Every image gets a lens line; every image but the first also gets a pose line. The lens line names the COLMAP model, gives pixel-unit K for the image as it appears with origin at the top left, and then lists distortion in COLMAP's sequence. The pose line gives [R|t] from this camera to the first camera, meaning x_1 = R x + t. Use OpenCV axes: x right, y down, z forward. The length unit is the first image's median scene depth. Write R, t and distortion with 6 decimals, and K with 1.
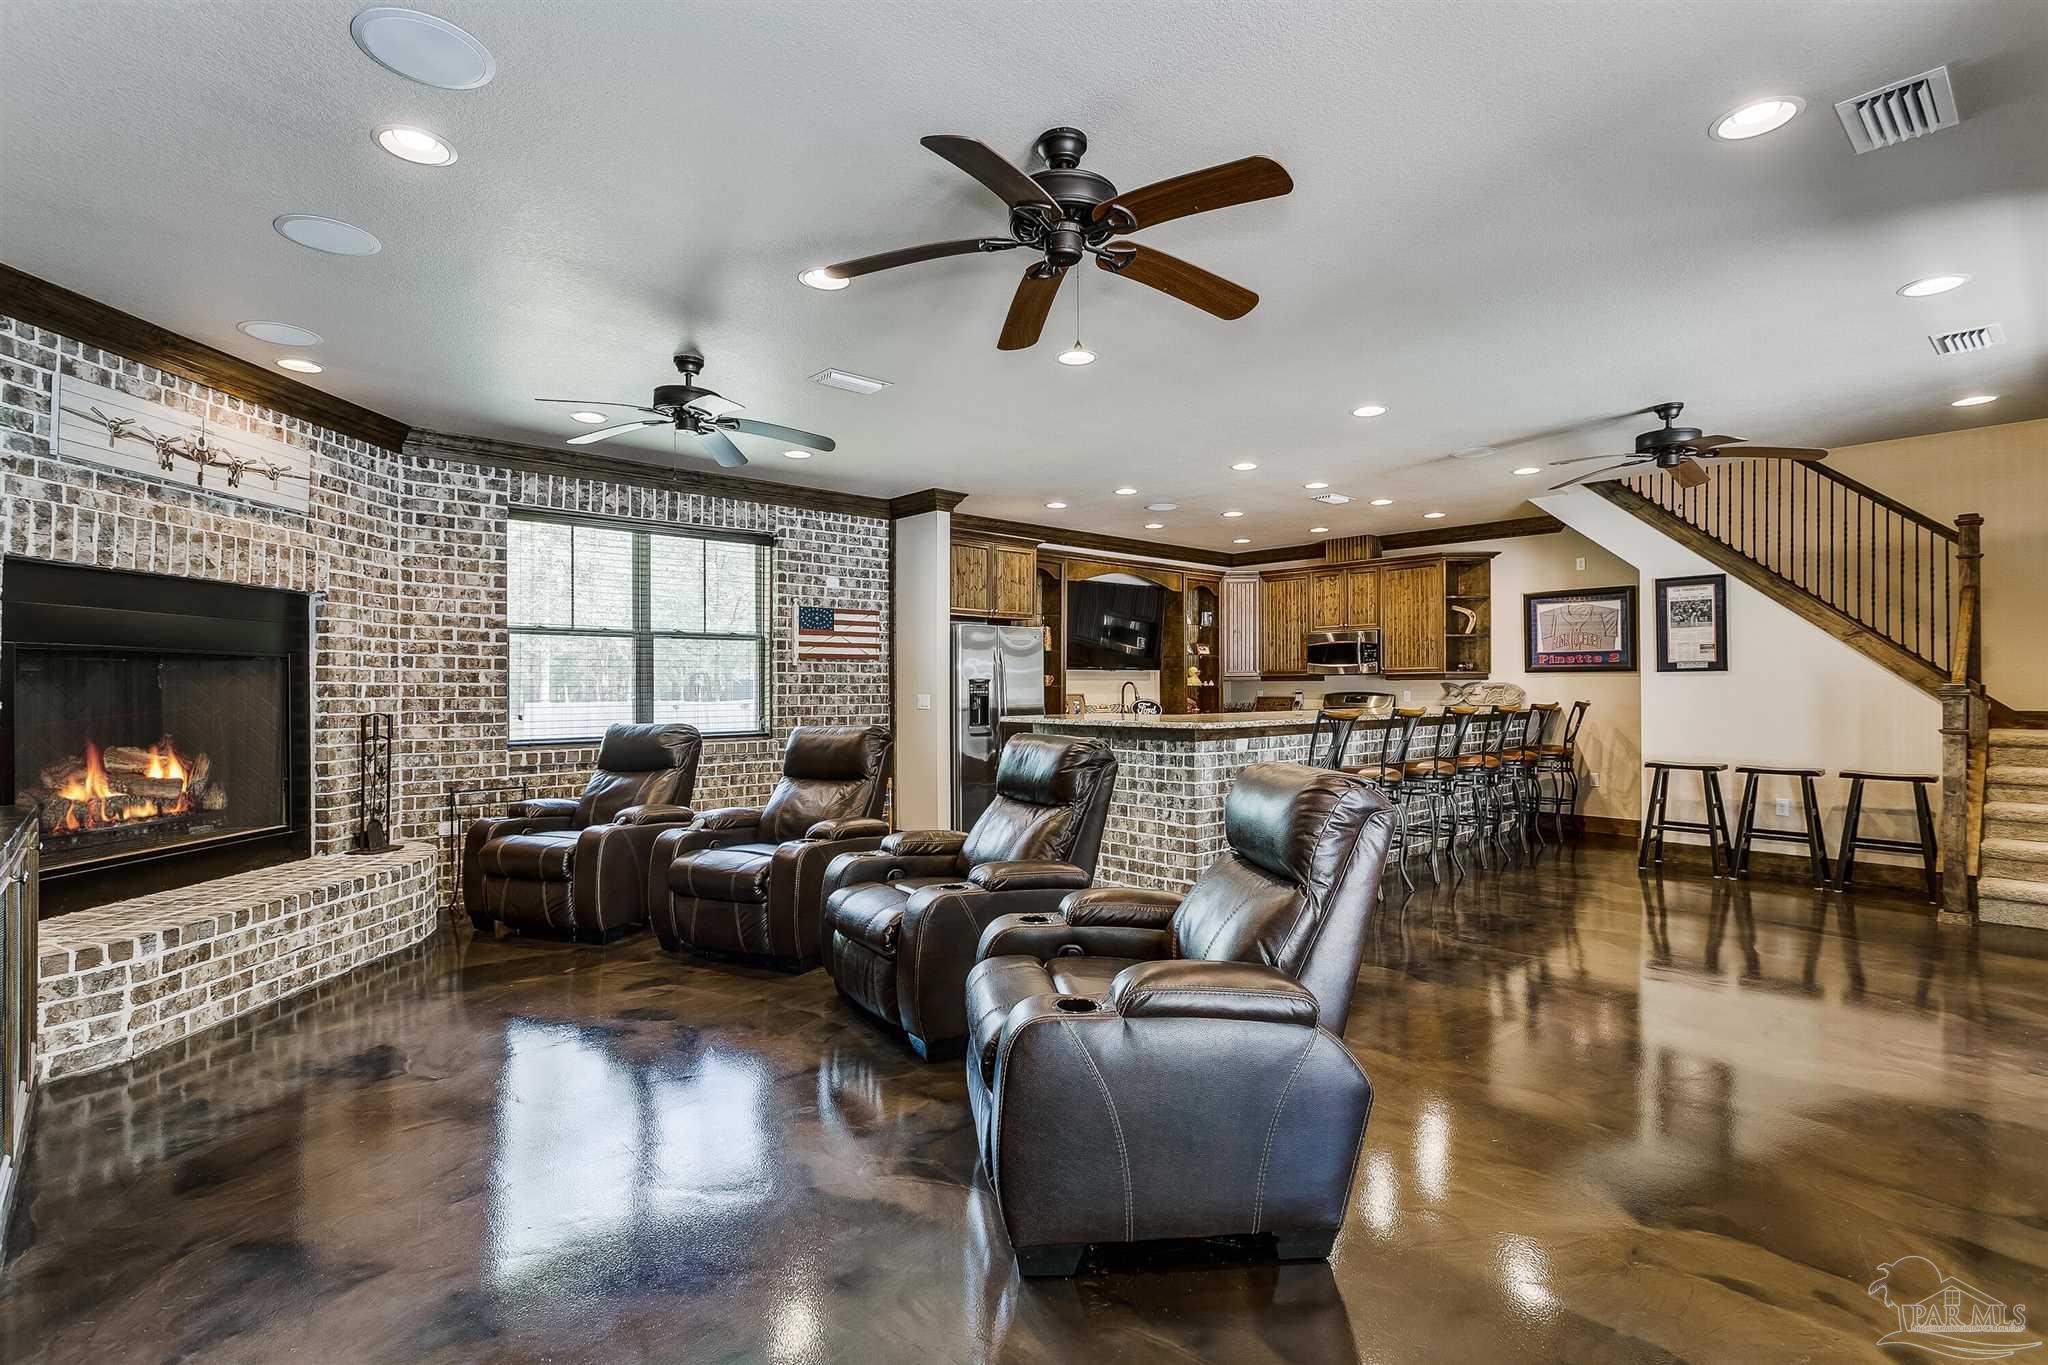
lens RADIAL K [[987.3, 0, 1010.7], [0, 987.3, 671.8], [0, 0, 1]] dist [0.004603, -0.000206]
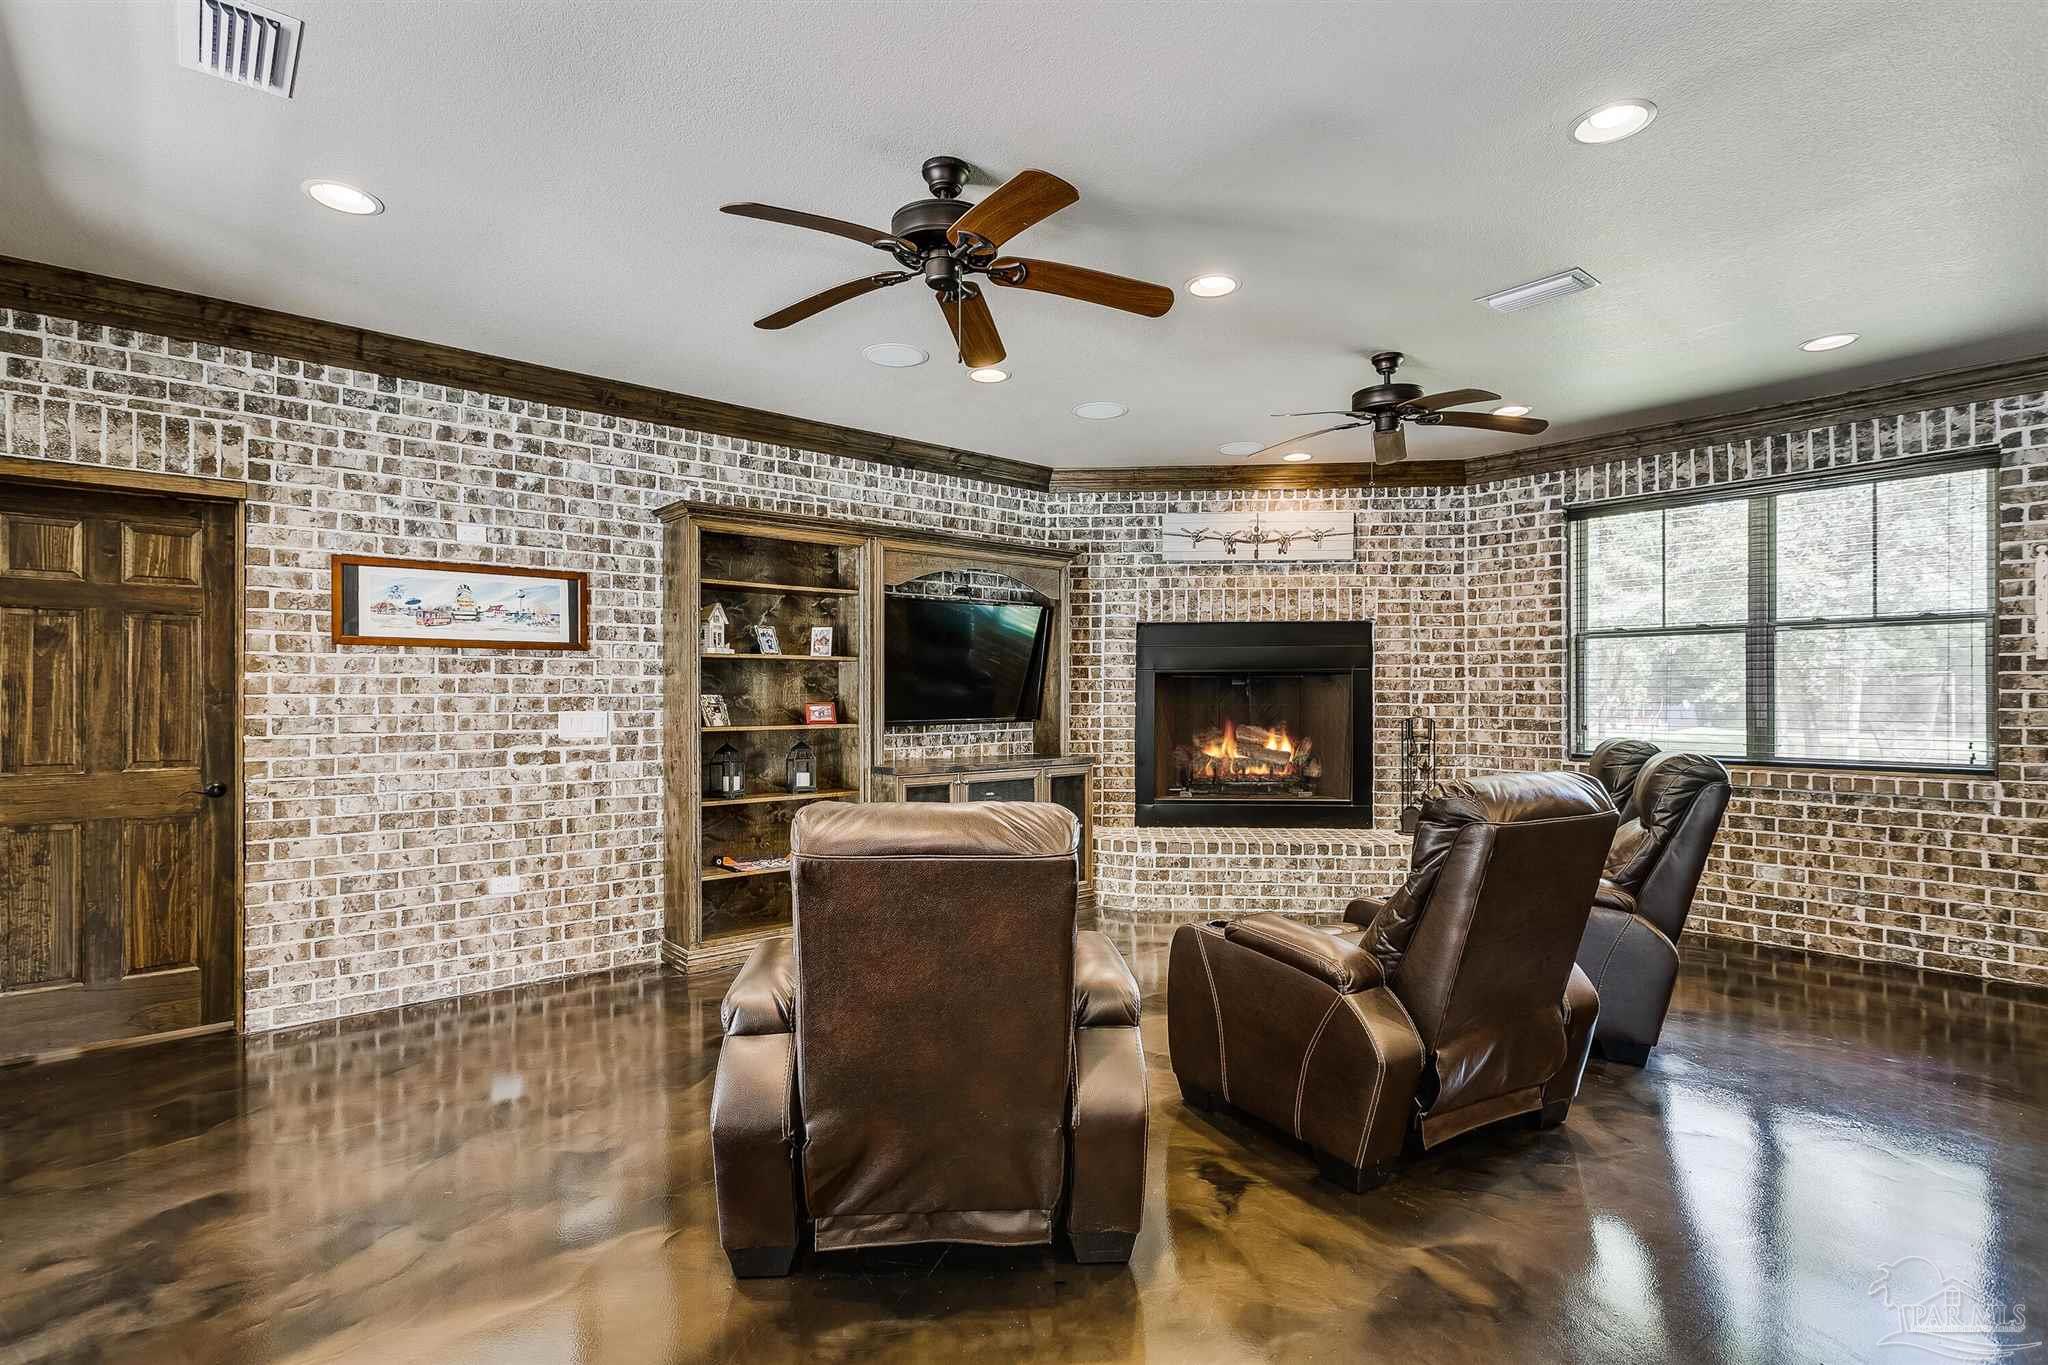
lens RADIAL K [[987.3, 0, 1016.7], [0, 987.3, 687.0], [0, 0, 1]] dist [0.004603, -0.000206]
pose [[-0.044449, -0.004367, -0.999002, 0.513844], [0.015174, 0.999872, -0.005046, 0.004618], [0.998896, -0.015383, -0.044377, 0.535178]]
